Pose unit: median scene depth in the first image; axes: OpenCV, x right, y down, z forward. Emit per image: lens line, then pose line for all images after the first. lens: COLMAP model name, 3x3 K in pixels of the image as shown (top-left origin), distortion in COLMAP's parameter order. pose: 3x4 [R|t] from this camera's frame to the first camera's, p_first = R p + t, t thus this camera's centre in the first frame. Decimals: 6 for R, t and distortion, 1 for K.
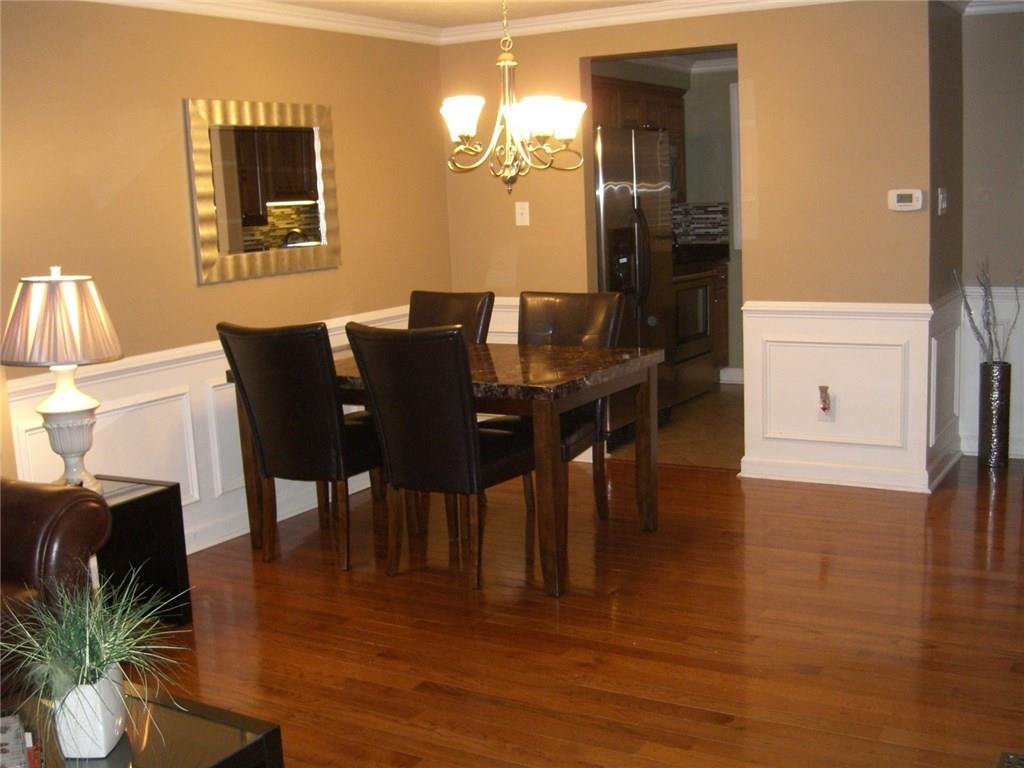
lens RADIAL K [[1177.1, 0, 513.1], [0, 1177.1, 404.4], [0, 0, 1]] dist [-0.116495, 0.003282]
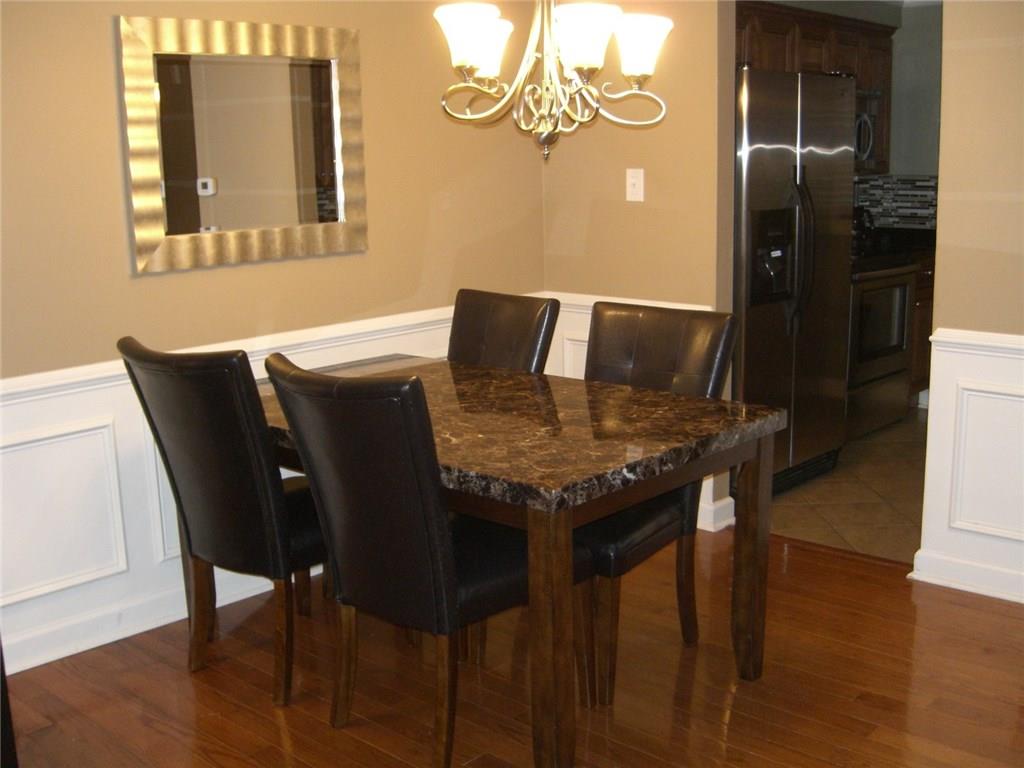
lens RADIAL K [[1177.1, 0, 513.1], [0, 1177.1, 404.4], [0, 0, 1]] dist [-0.116495, 0.003282]
pose [[0.980210, 0.064322, -0.187217, 0.091398], [-0.057199, 0.997427, 0.043213, -0.062162], [0.189515, -0.031649, 0.981368, 0.309614]]
